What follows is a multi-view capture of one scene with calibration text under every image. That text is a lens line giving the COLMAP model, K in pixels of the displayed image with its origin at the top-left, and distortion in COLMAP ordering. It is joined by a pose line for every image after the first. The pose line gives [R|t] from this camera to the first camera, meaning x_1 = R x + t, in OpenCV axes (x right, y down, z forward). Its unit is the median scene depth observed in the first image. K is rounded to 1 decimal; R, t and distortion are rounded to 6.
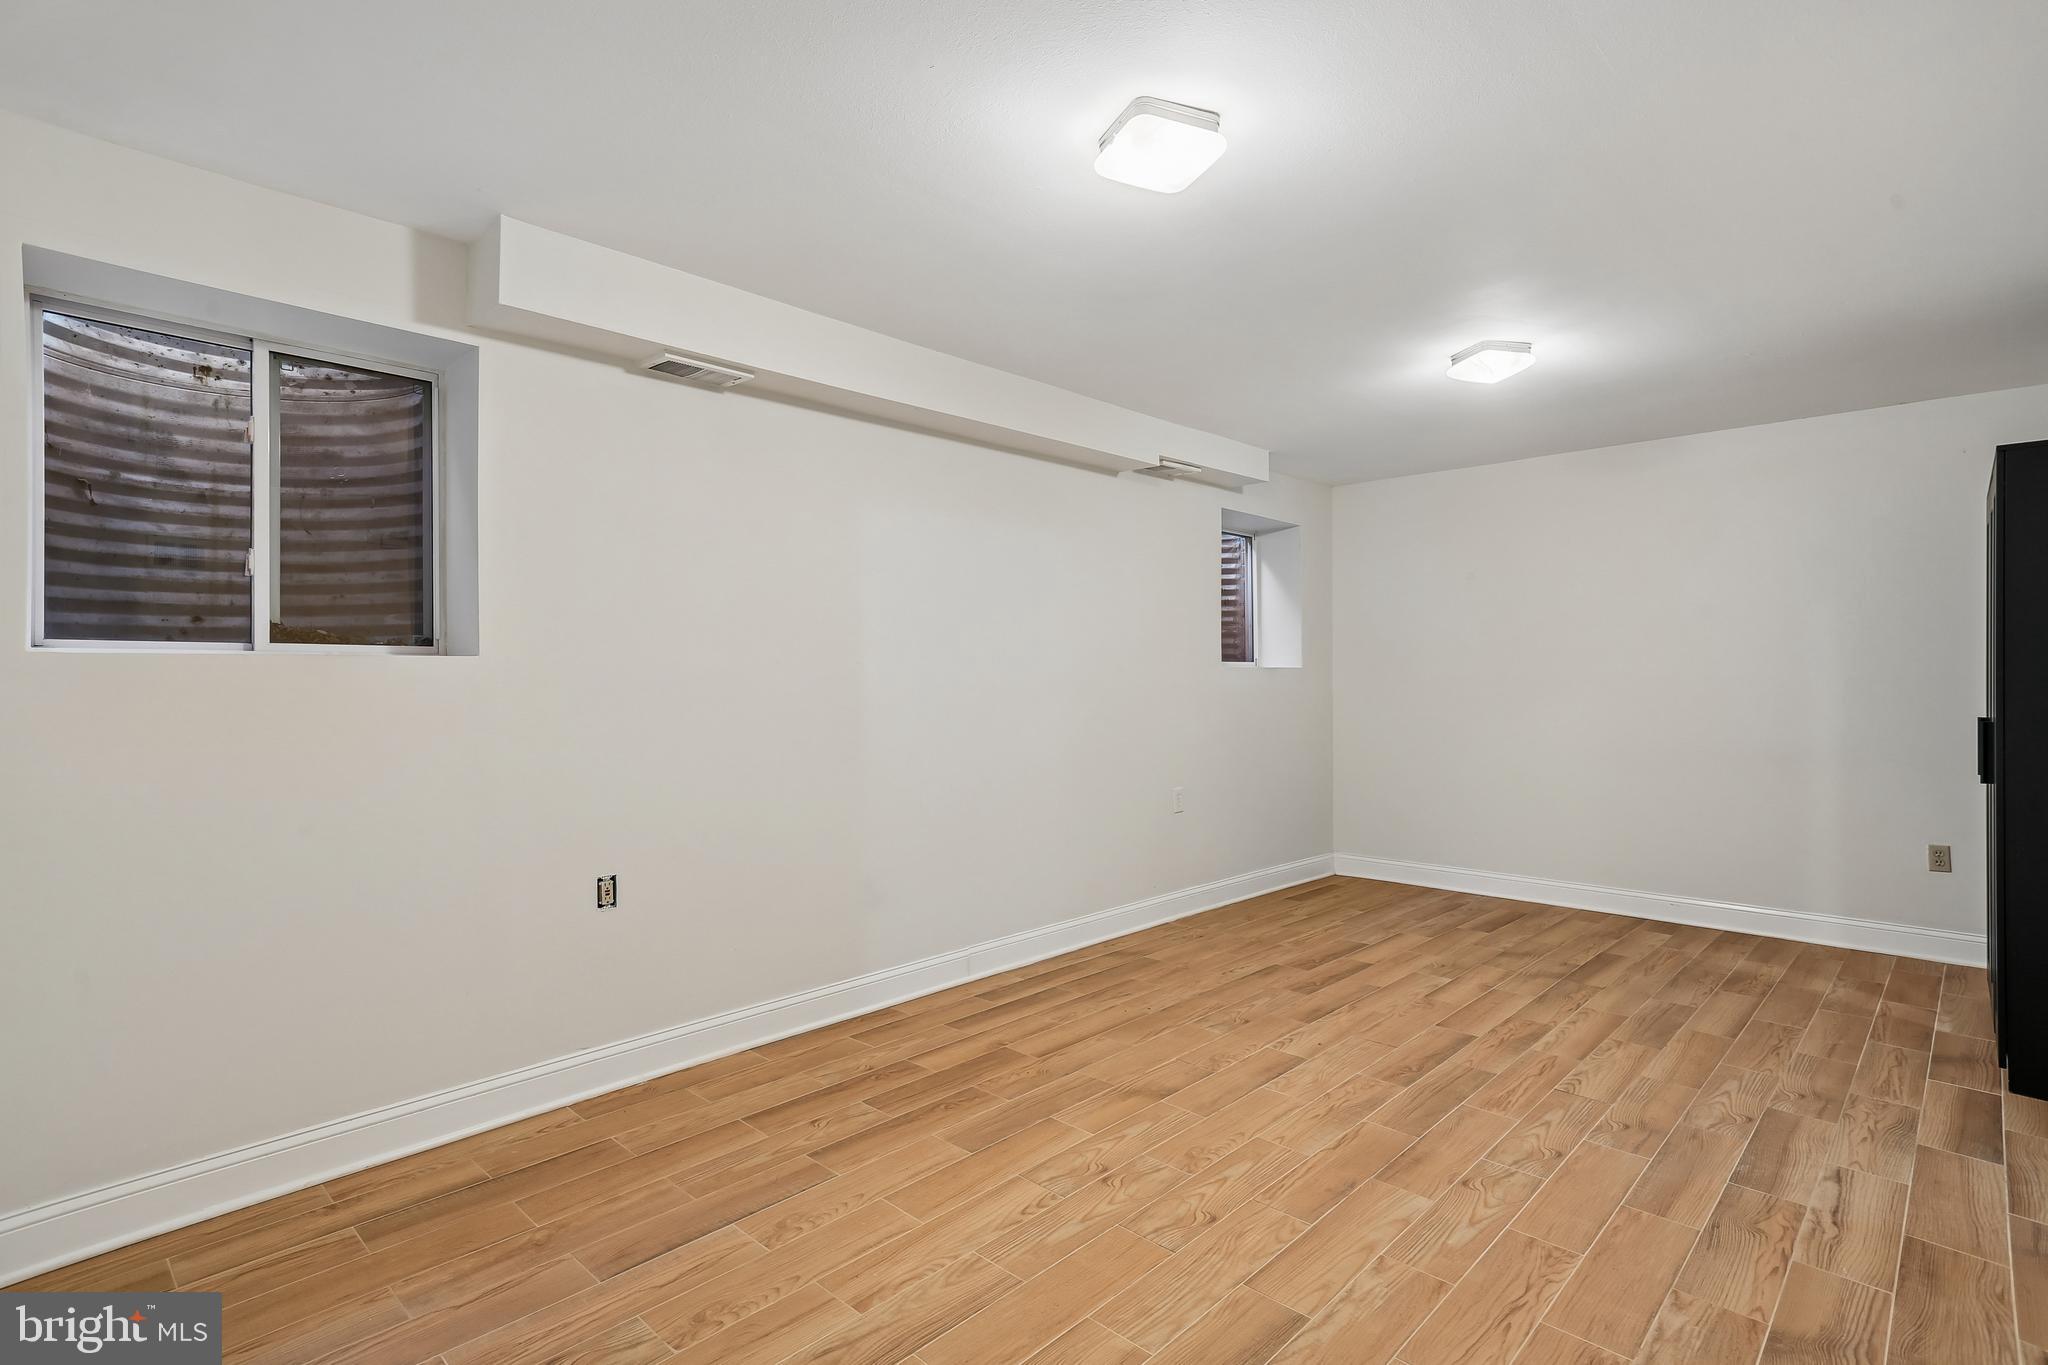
lens RADIAL K [[991.9, 0, 1014.2], [0, 991.9, 666.2], [0, 0, 1]] dist [-0.003634, 0.008318]
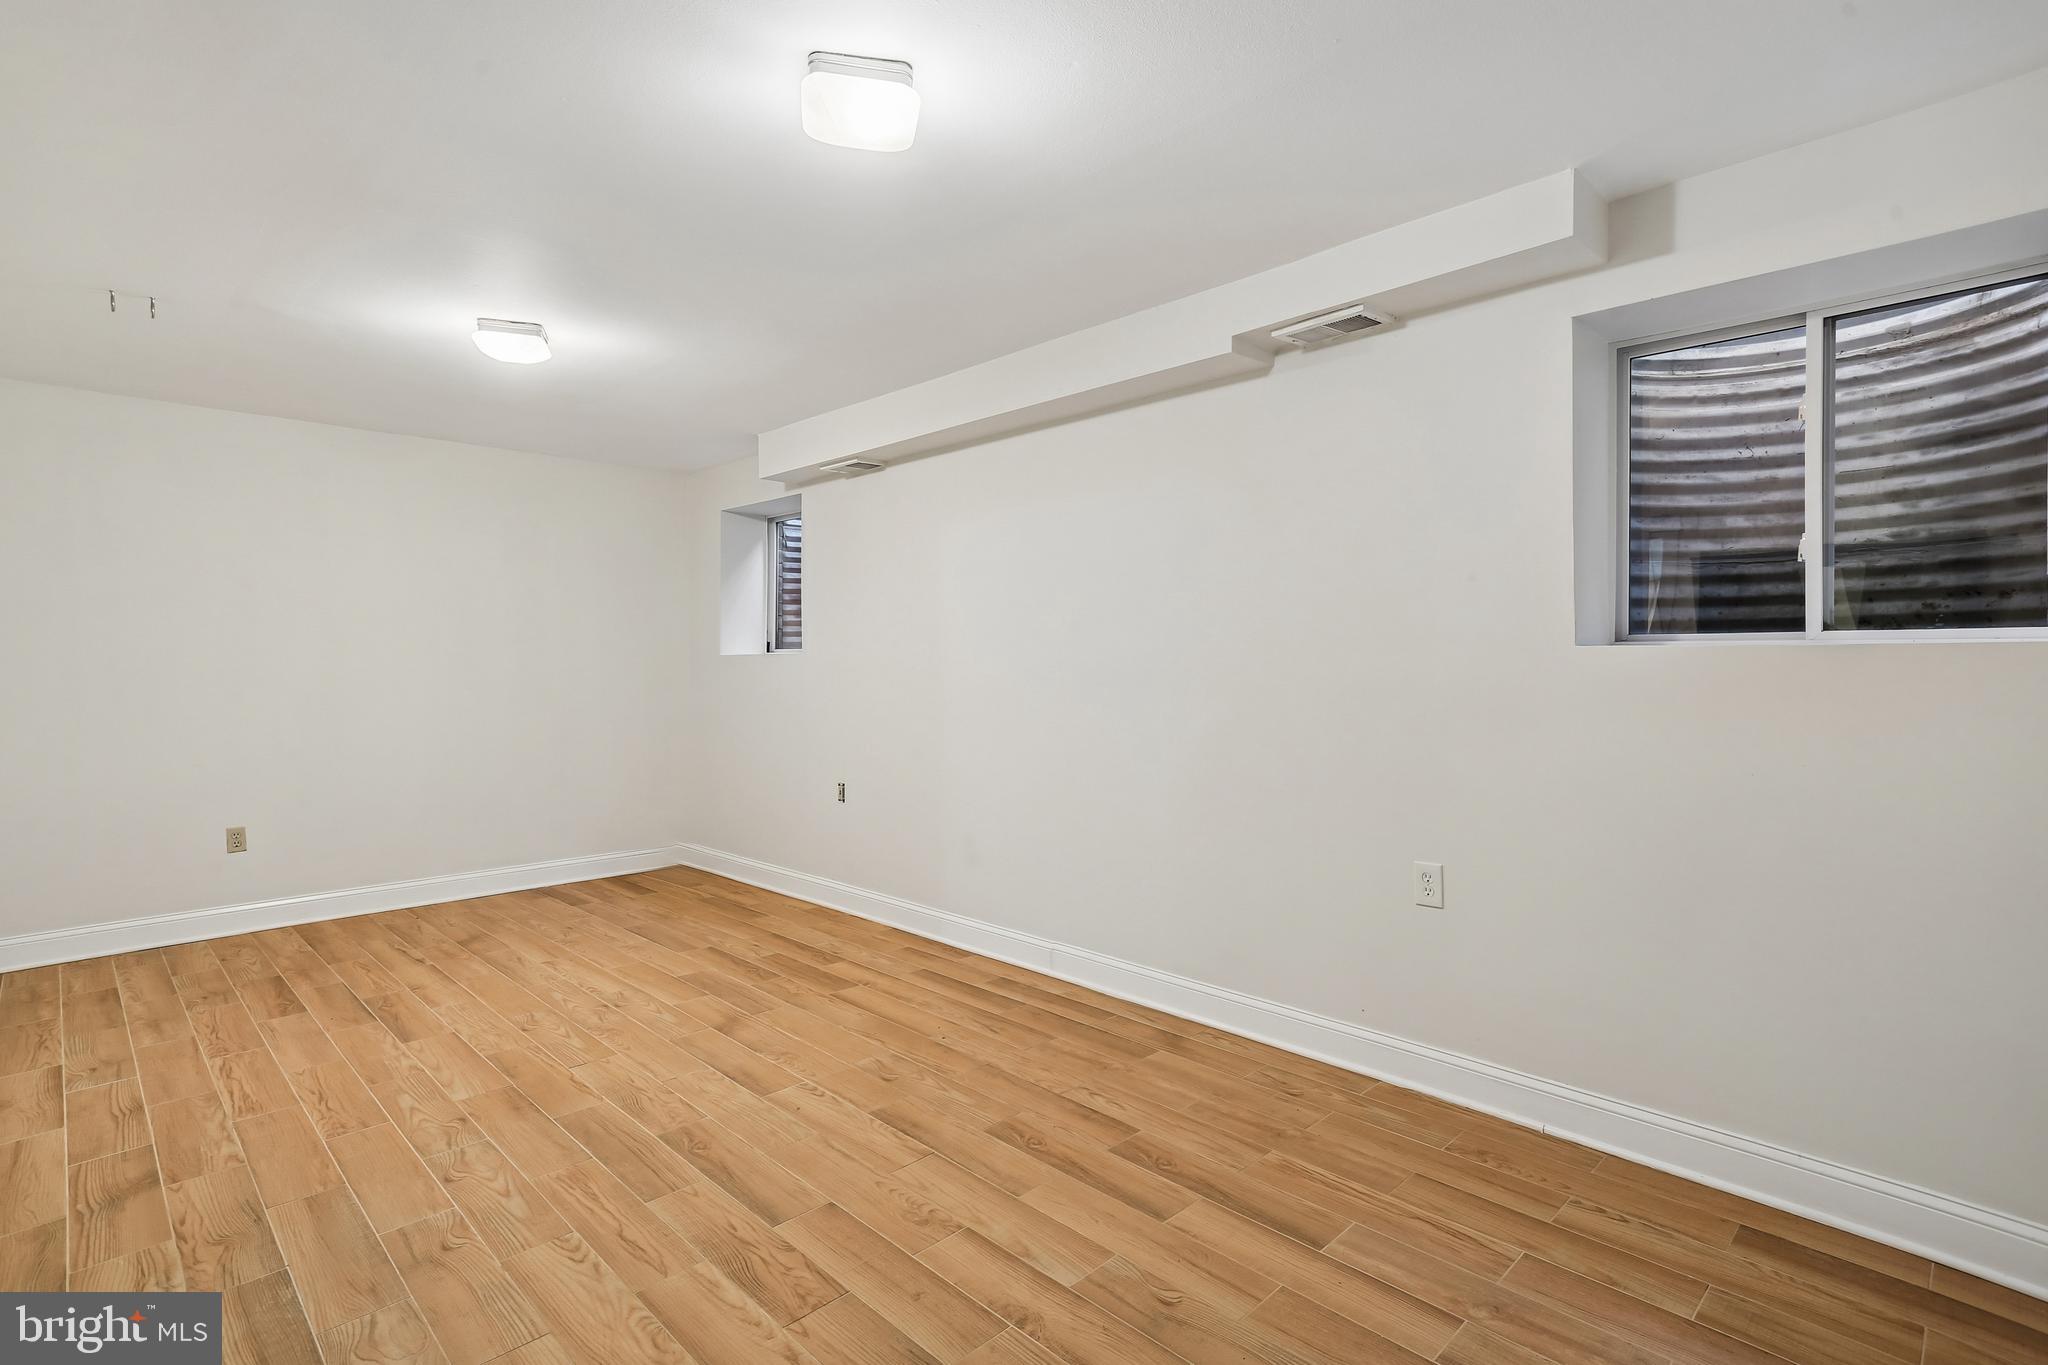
lens RADIAL K [[994.1, 0, 1029.1], [0, 994.1, 654.5], [0, 0, 1]] dist [-0.016723, 0.010371]
pose [[-0.013154, -0.006701, -0.999891, 1.269729], [0.009880, 0.999928, -0.006832, 0.009662], [0.999865, -0.009969, -0.013087, 1.347860]]
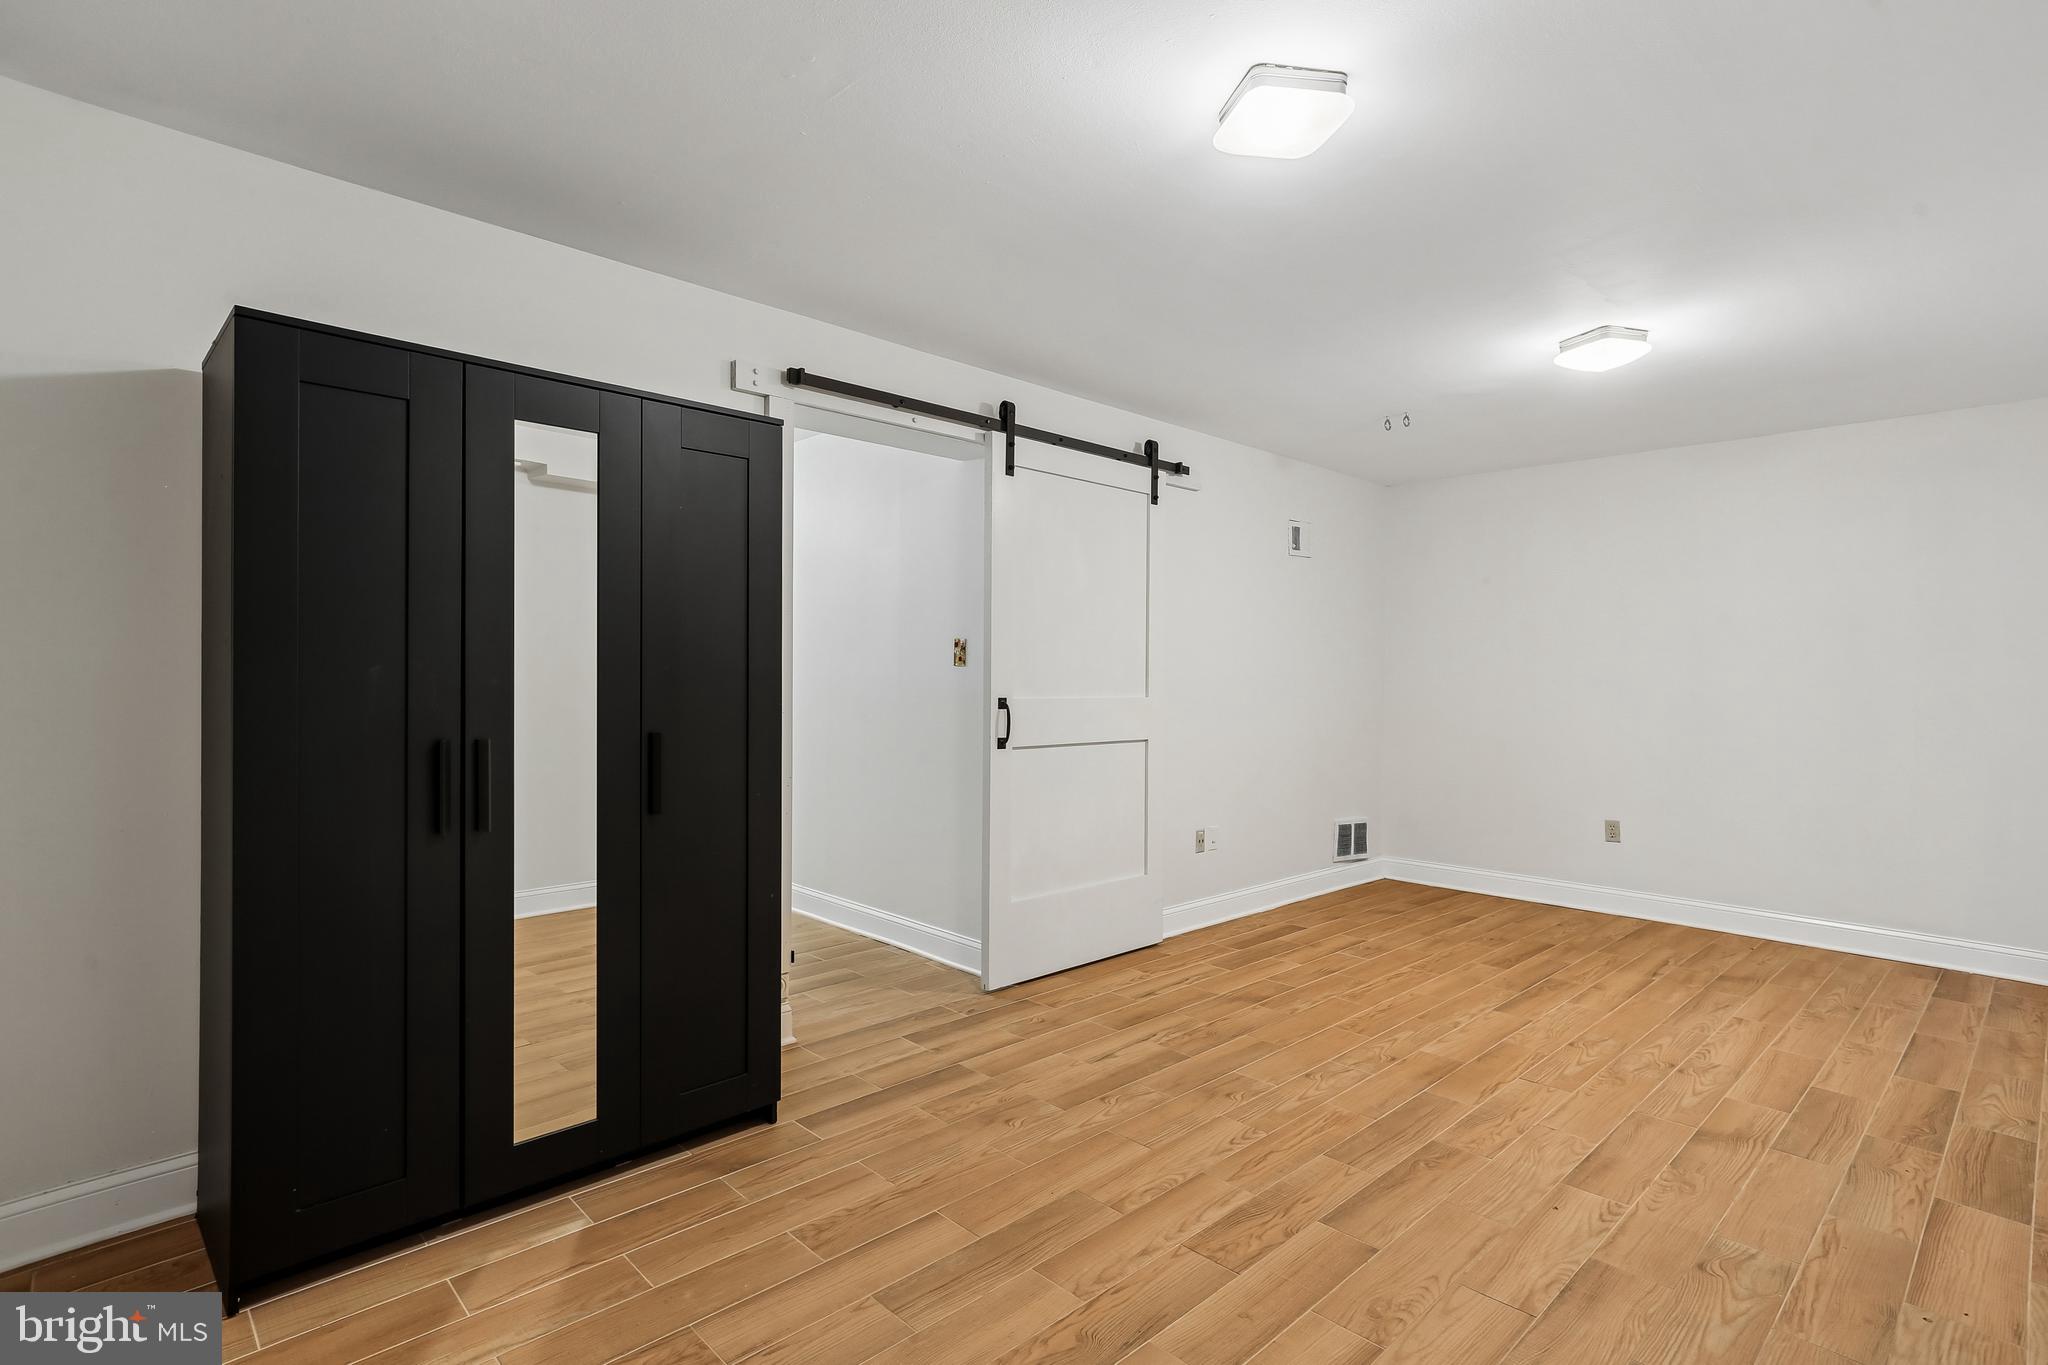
lens RADIAL K [[991.9, 0, 1014.2], [0, 991.9, 666.2], [0, 0, 1]] dist [-0.003634, 0.008318]
pose [[-0.998838, -0.007993, 0.047521, 0.736643], [-0.008745, 0.999839, -0.015647, 0.014202], [-0.047389, -0.016045, -0.998748, 1.924928]]
